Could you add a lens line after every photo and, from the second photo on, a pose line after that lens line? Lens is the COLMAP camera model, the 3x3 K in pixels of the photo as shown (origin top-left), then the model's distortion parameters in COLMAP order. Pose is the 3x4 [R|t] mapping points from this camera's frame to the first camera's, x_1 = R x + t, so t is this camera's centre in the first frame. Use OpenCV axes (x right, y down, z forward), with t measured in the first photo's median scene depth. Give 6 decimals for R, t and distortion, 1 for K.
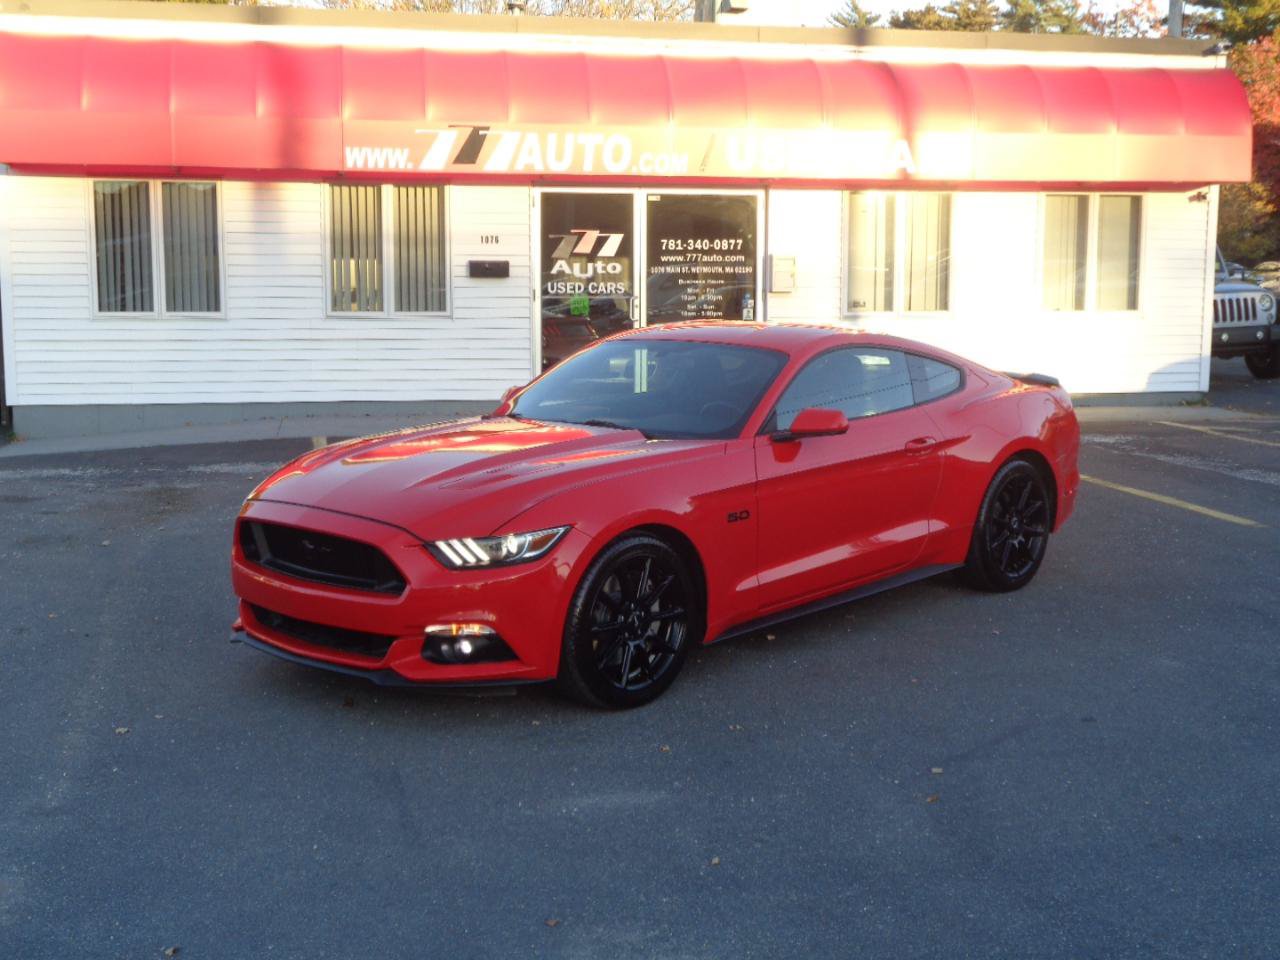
lens RADIAL K [[1586.0, 0, 640.0], [0, 1586.0, 480.0], [0, 0, 1]] dist [-0.007602, -0.040372]
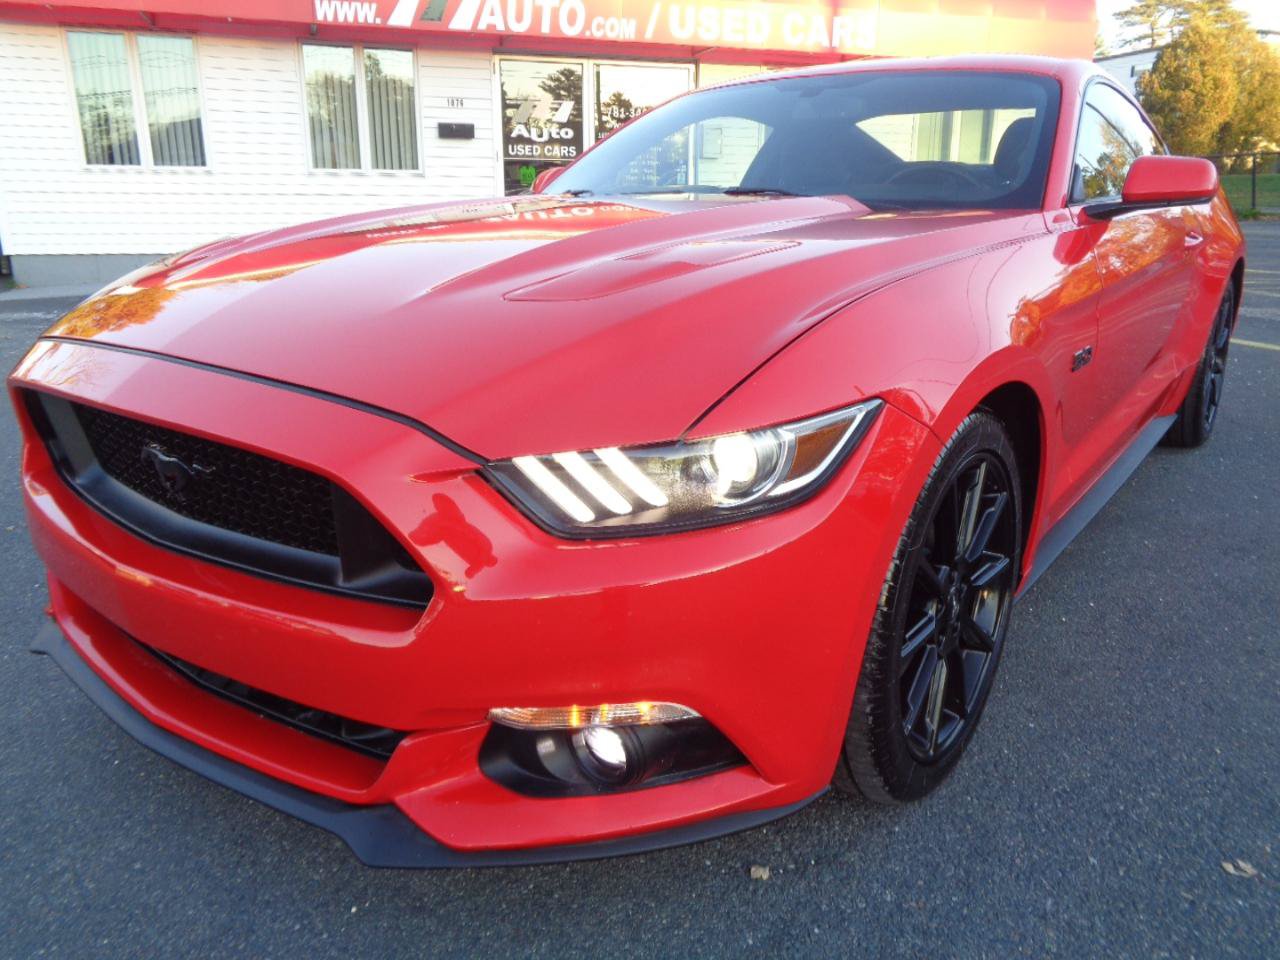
lens RADIAL K [[956.9, 0, 643.3], [0, 956.9, 476.7], [0, 0, 1]] dist [0.004162, 0.000752]
pose [[0.993658, -0.026666, 0.109236, -0.051843], [0.009378, 0.987742, 0.155816, 0.004823], [-0.112052, -0.153803, 0.981728, 0.333688]]
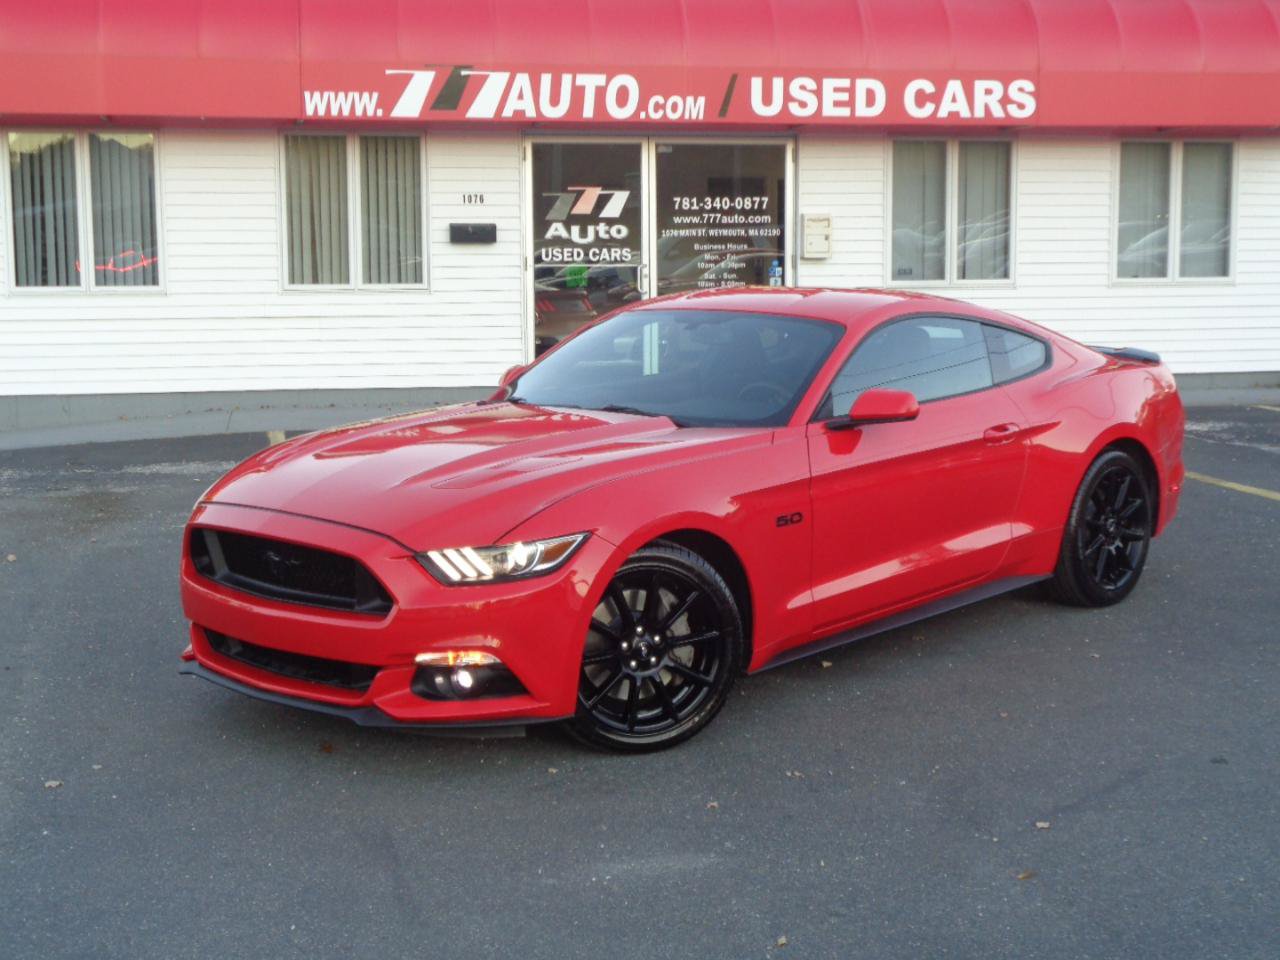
lens RADIAL K [[1829.2, 0, 640.0], [0, 1829.2, 480.0], [0, 0, 1]] dist [-0.038063, 0.055317]
pose [[0.999973, -0.007373, 0.000629, -0.007774], [0.007373, 0.999973, -0.000672, 0.001131], [-0.000624, 0.000676, 1.000000, 0.019040]]
